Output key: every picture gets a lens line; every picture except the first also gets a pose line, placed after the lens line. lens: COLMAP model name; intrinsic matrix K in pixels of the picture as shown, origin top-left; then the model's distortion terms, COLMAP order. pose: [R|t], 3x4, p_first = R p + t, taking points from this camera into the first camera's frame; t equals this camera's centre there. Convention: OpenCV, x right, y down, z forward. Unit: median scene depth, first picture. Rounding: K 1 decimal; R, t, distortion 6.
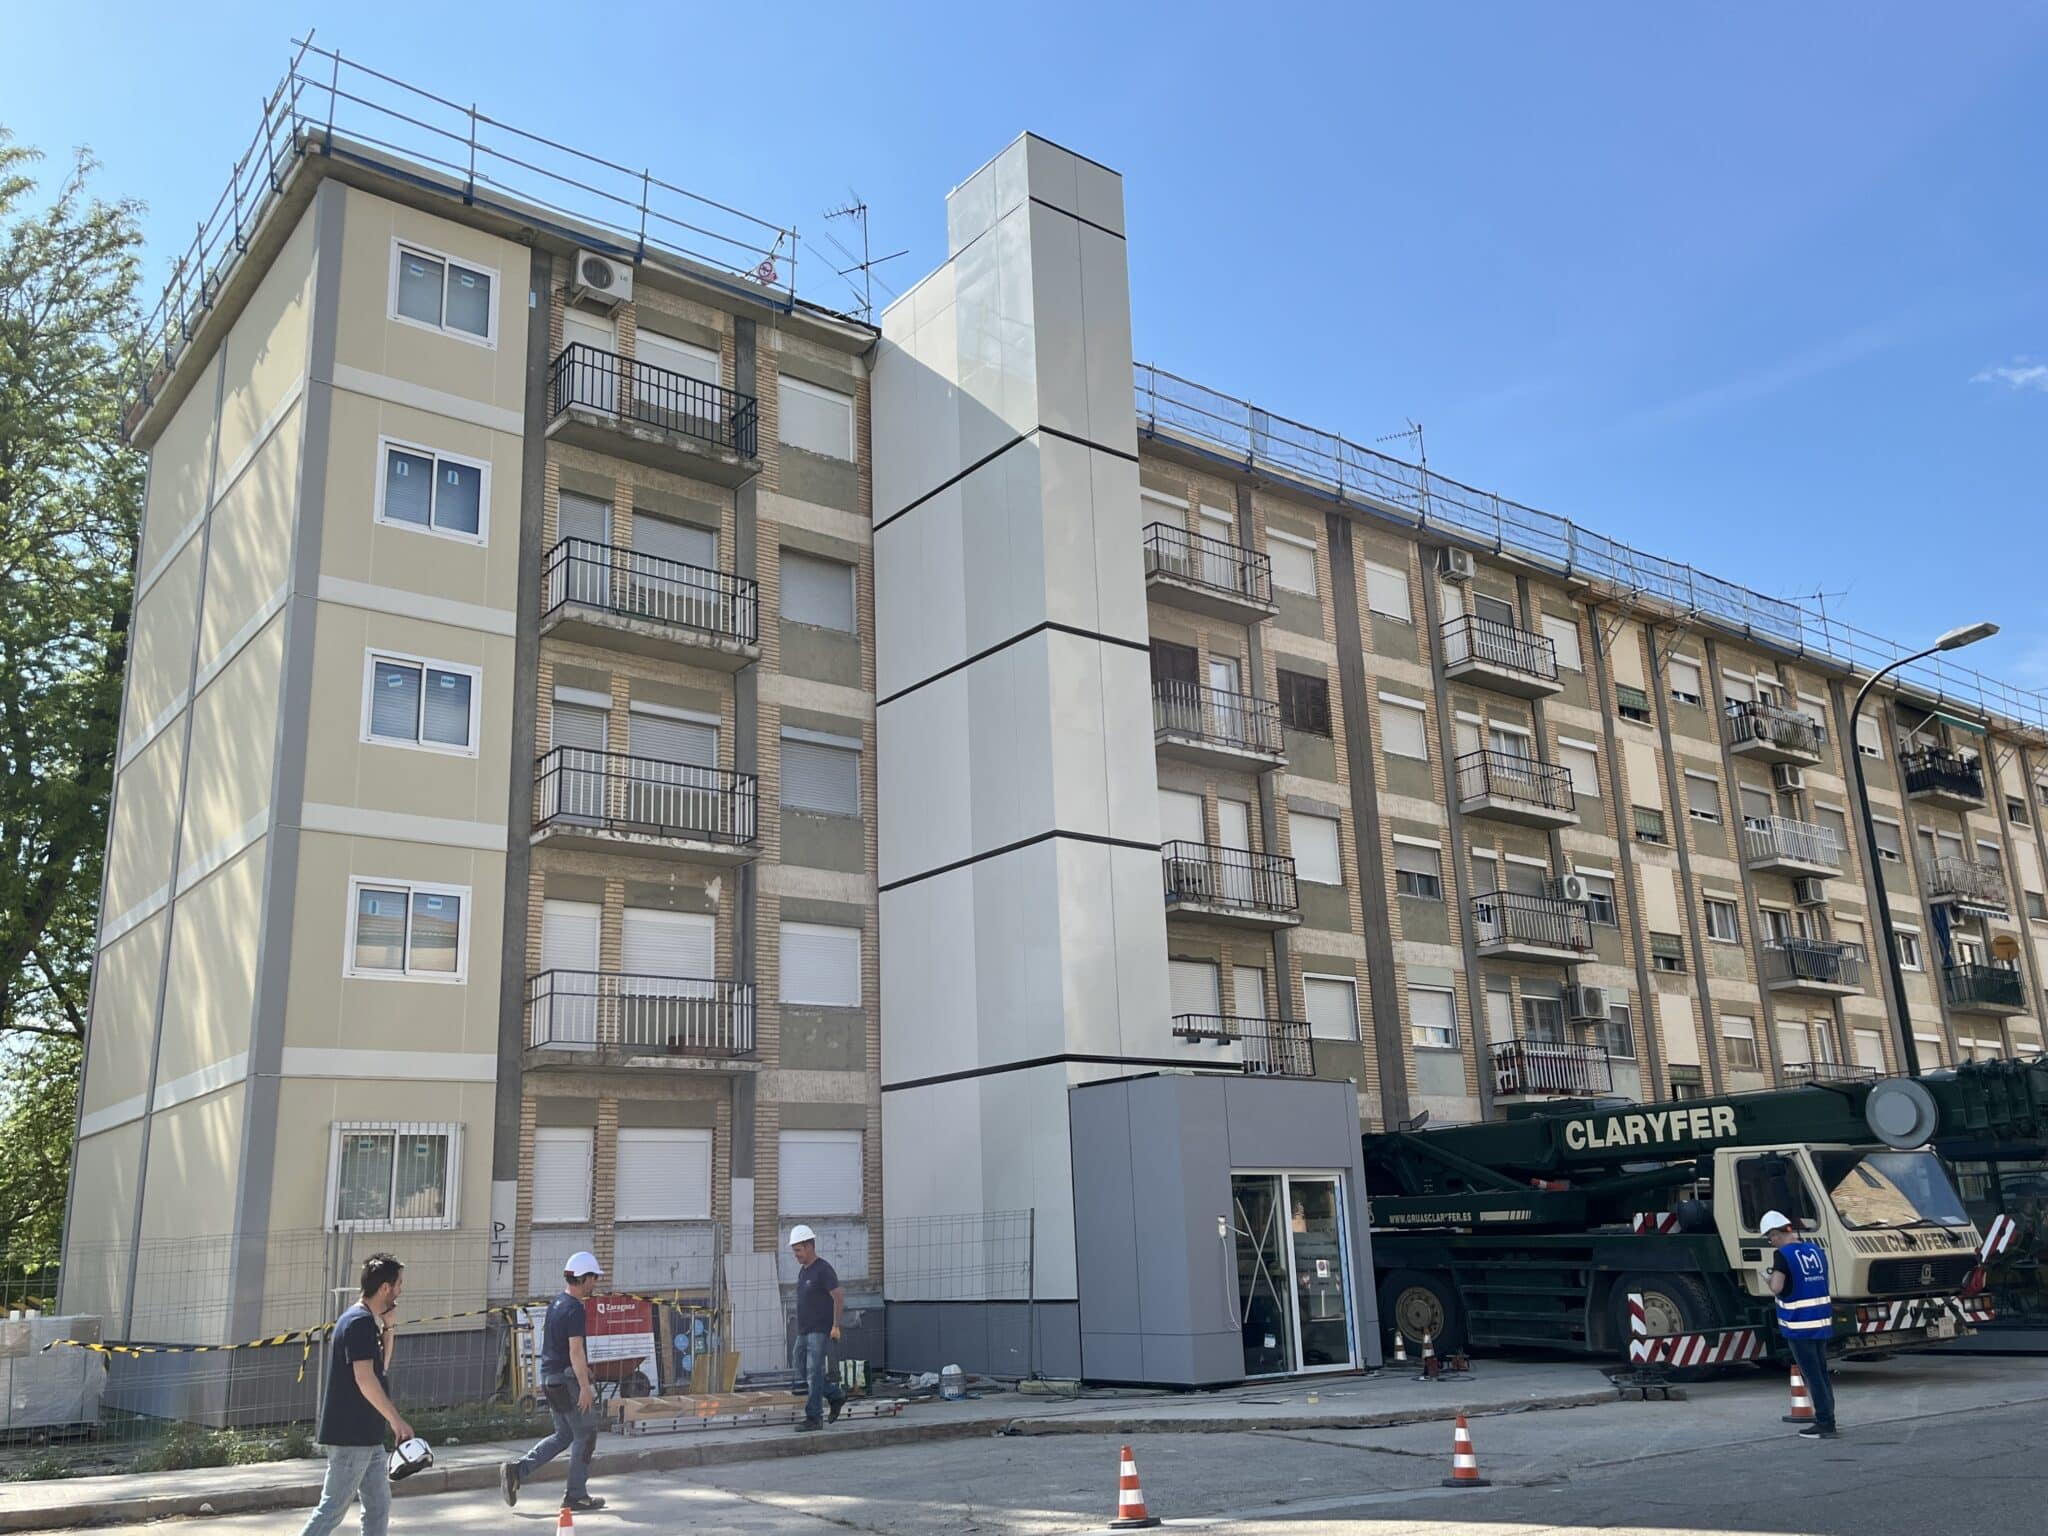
lens RADIAL K [[1663.0, 0, 976.4], [0, 1663.0, 777.6], [0, 0, 1]] dist [0.075128, -0.082386]
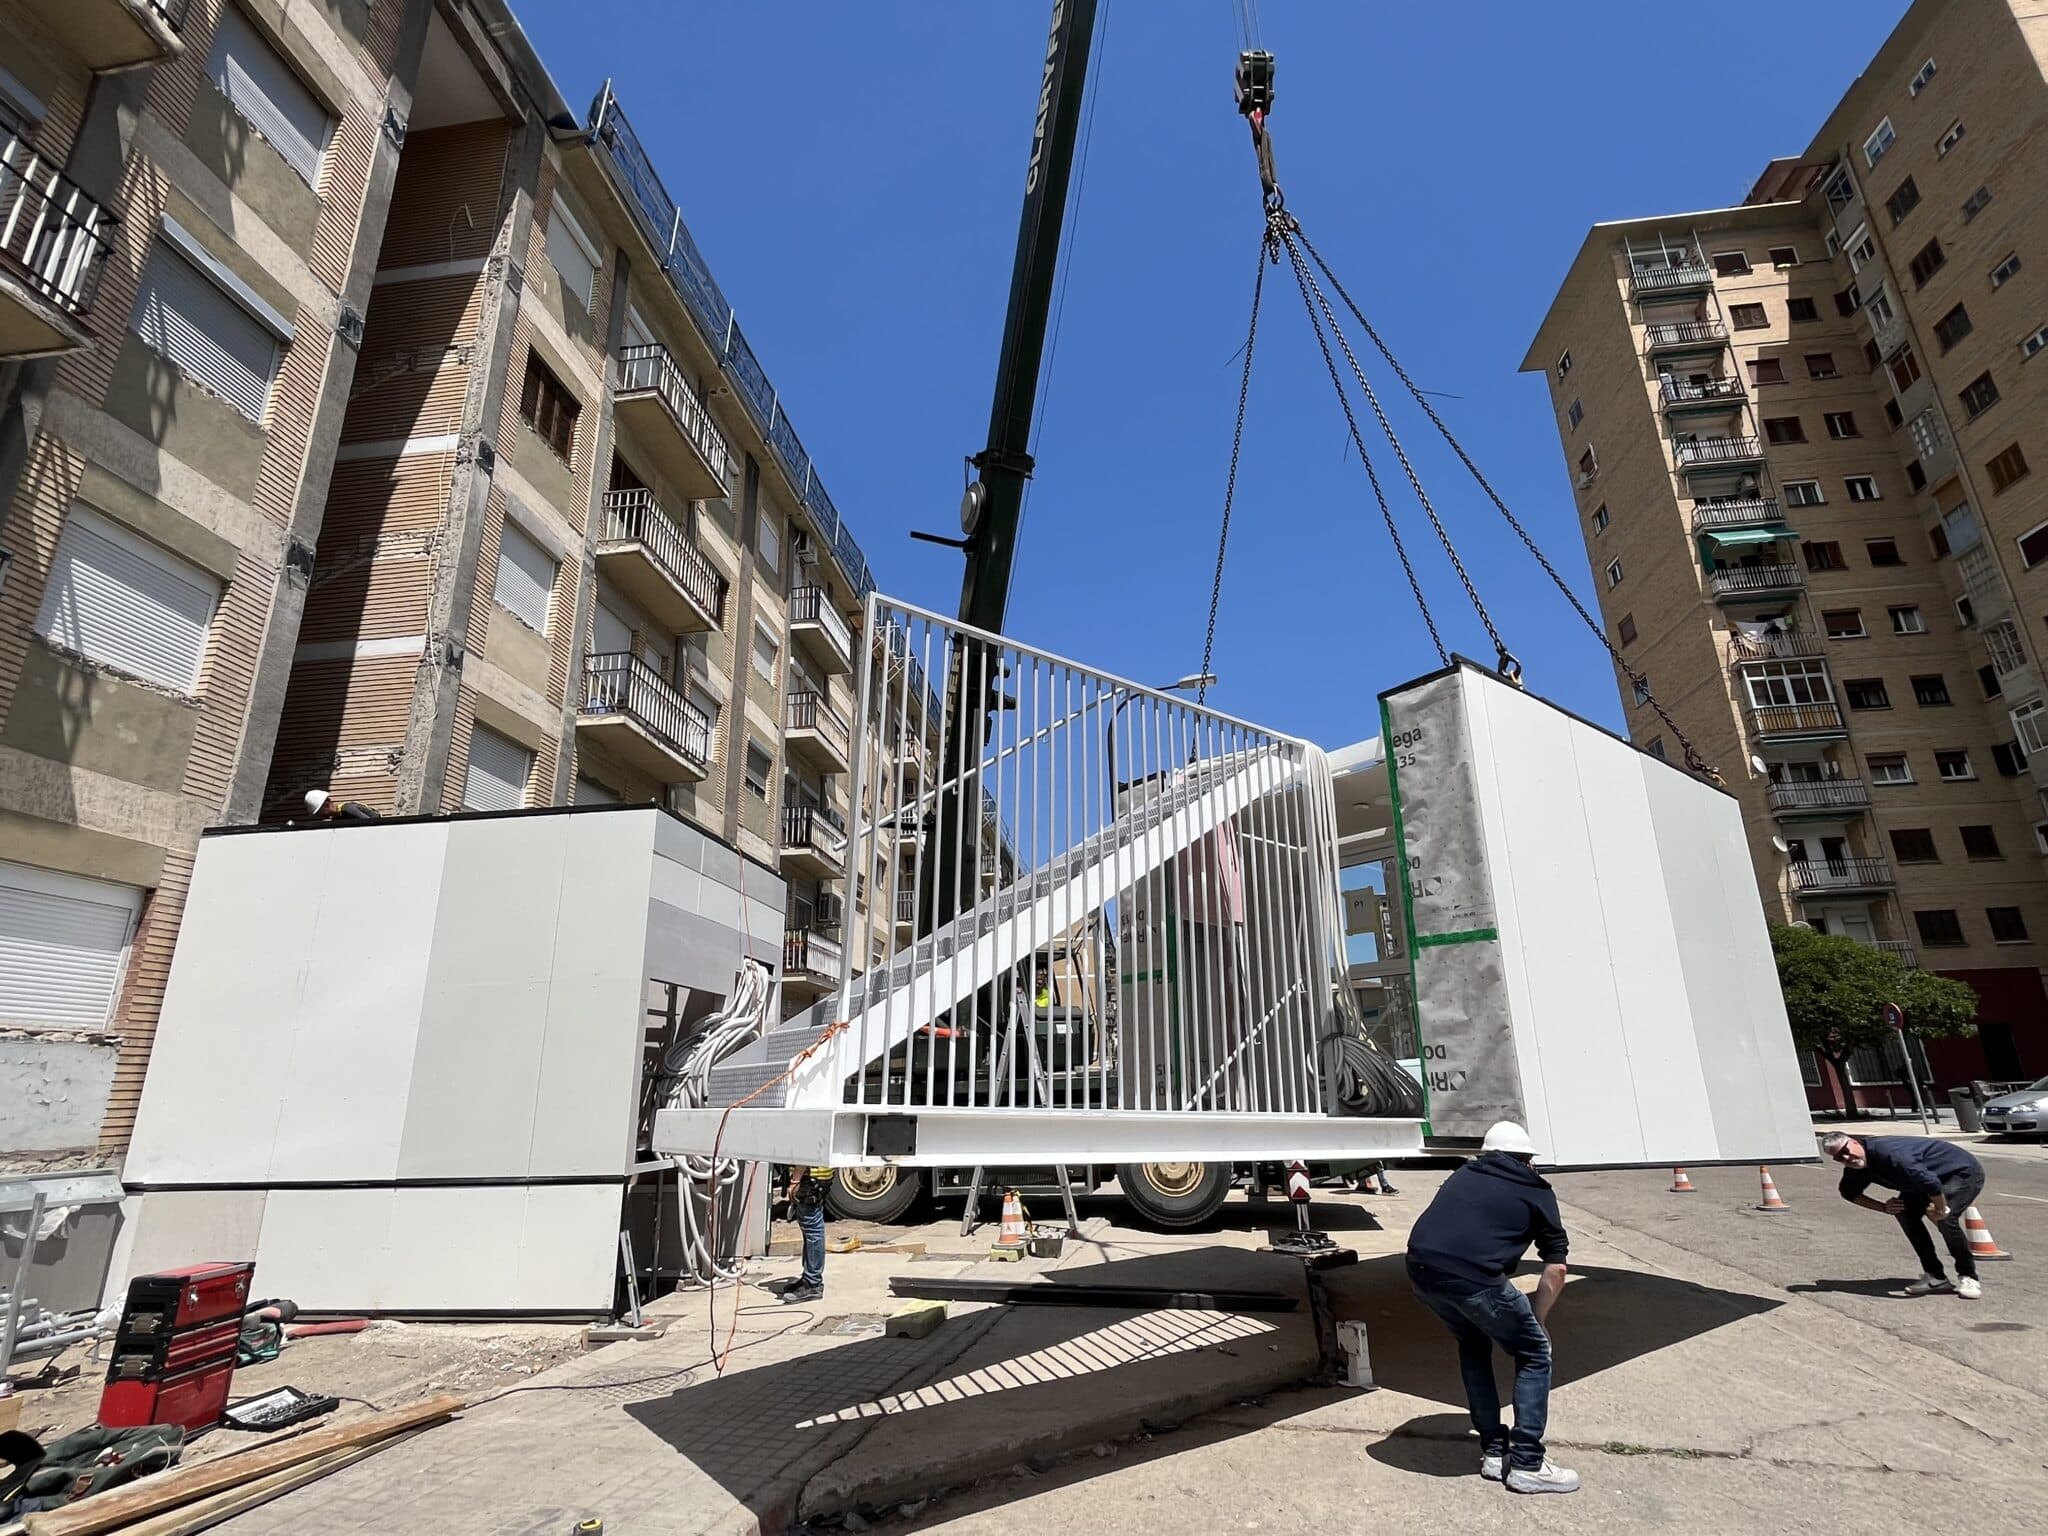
lens RADIAL K [[986.6, 0, 1024.0], [0, 986.6, 768.0], [0, 0, 1]] dist [-0.001519, -0.000154]
pose [[0.687257, 0.234991, 0.687356, -0.078894], [-0.184411, 0.971672, -0.147807, 0.123260], [-0.702617, -0.025175, 0.711123, 0.404245]]
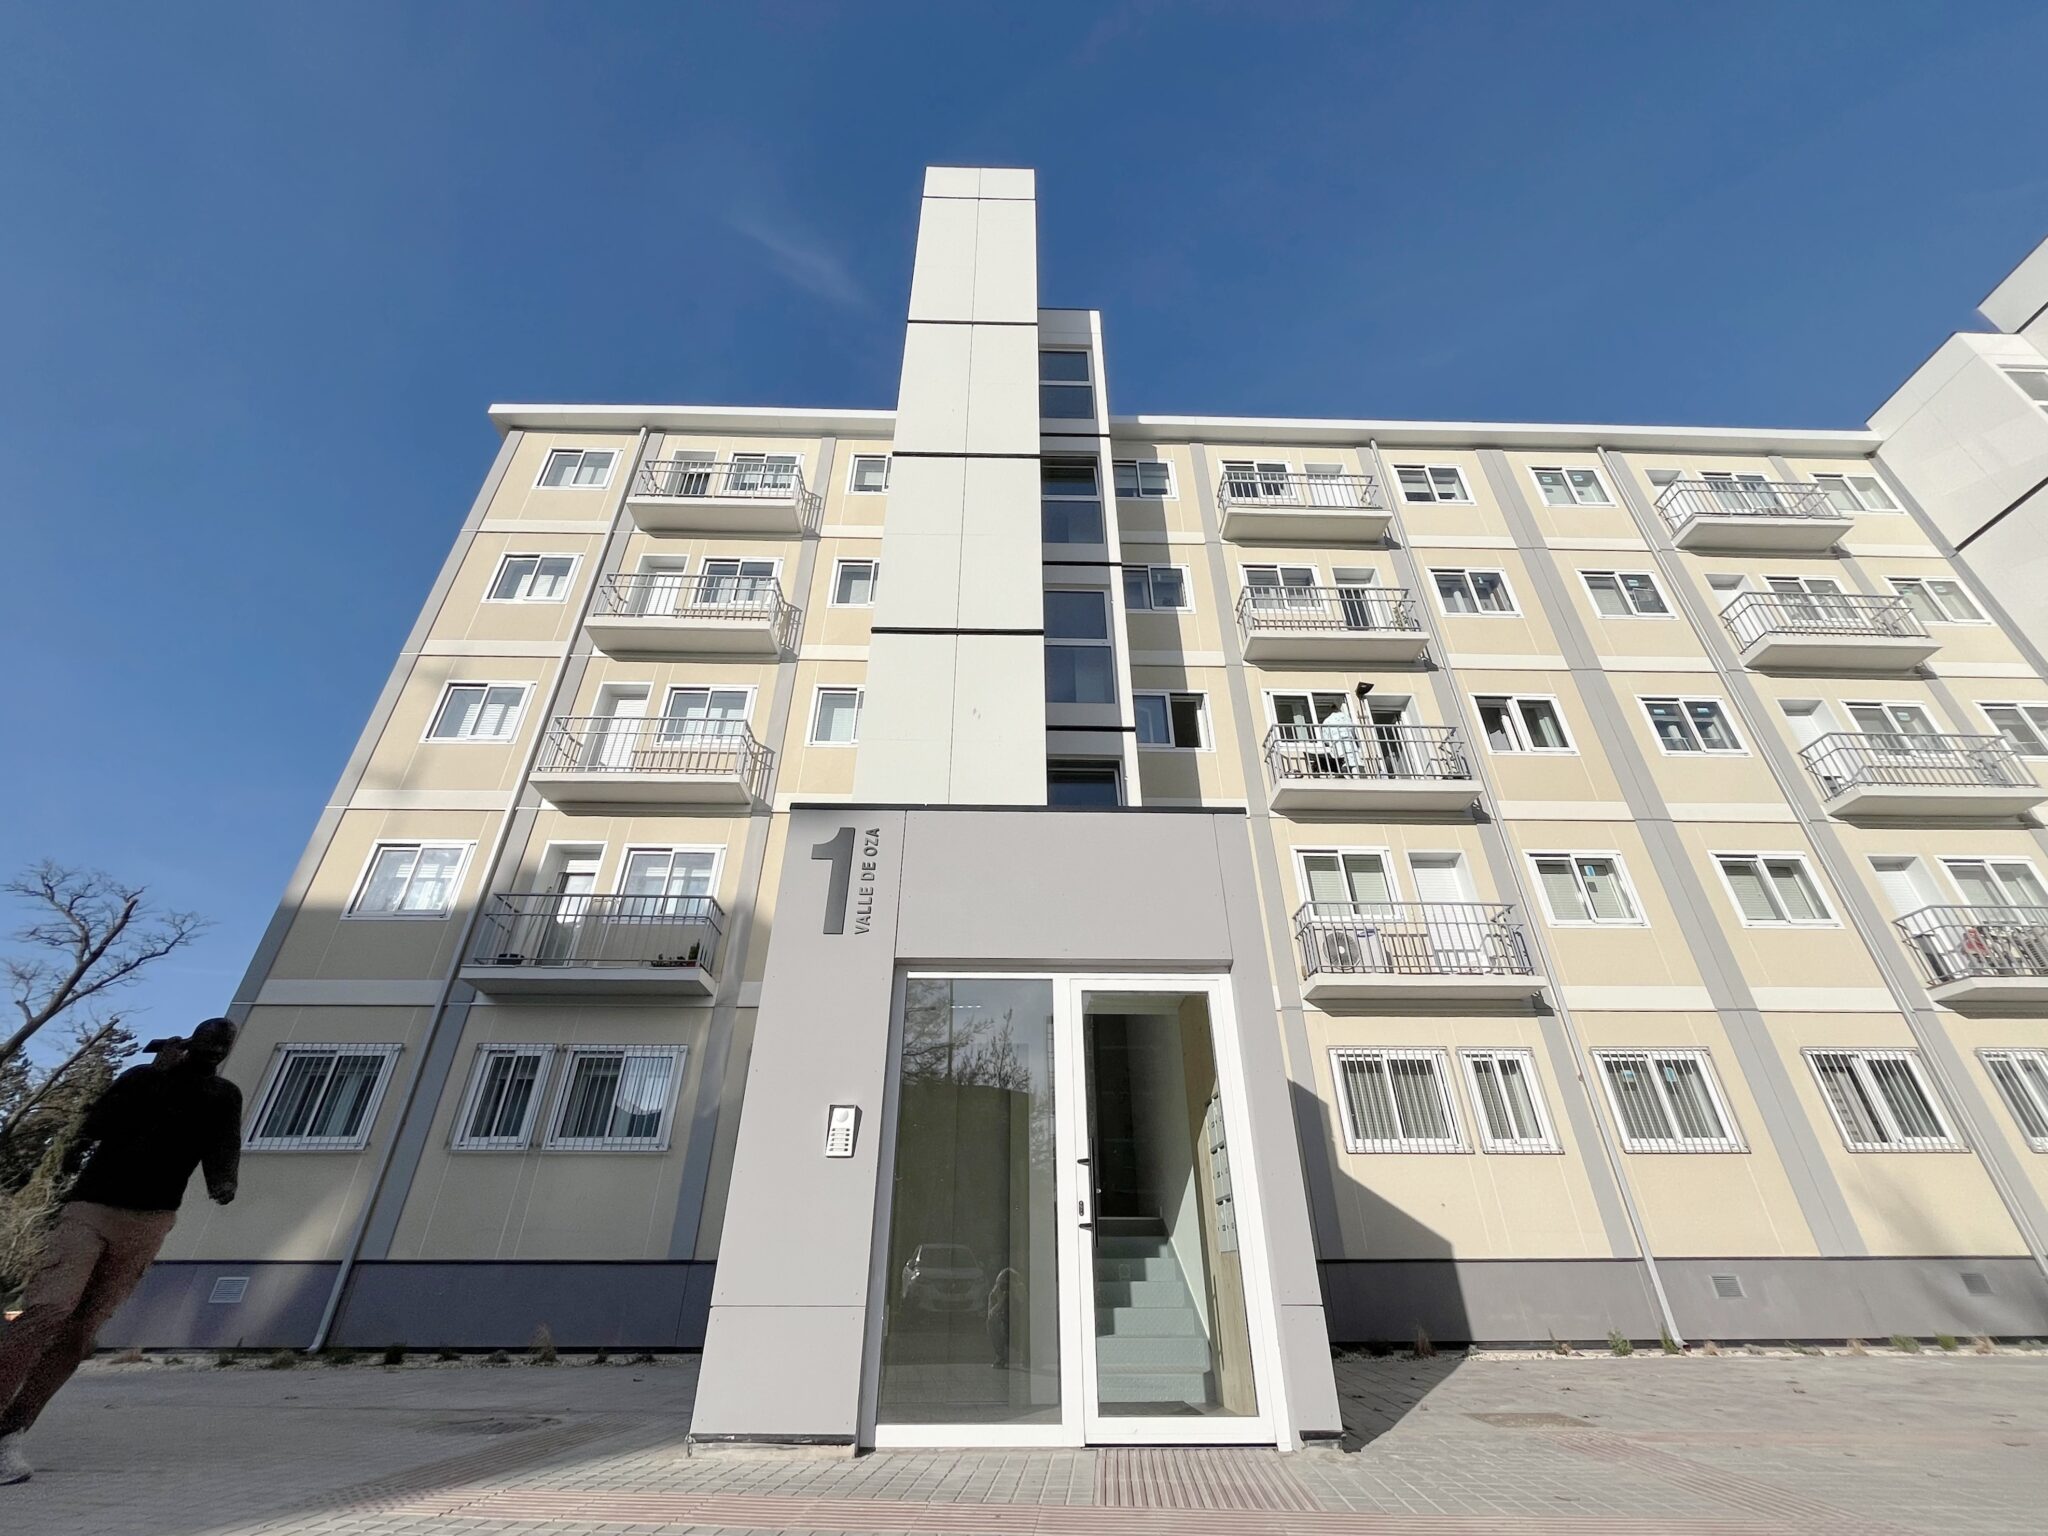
lens RADIAL K [[843.8, 0, 1022.8], [0, 843.8, 775.2], [0, 0, 1]] dist [-0.000275, 0.000017]
pose [[0.814509, -0.269308, -0.513856, 0.208466], [0.135467, 0.949531, -0.282913, 0.158039], [0.564113, 0.160825, 0.809884, 0.487139]]
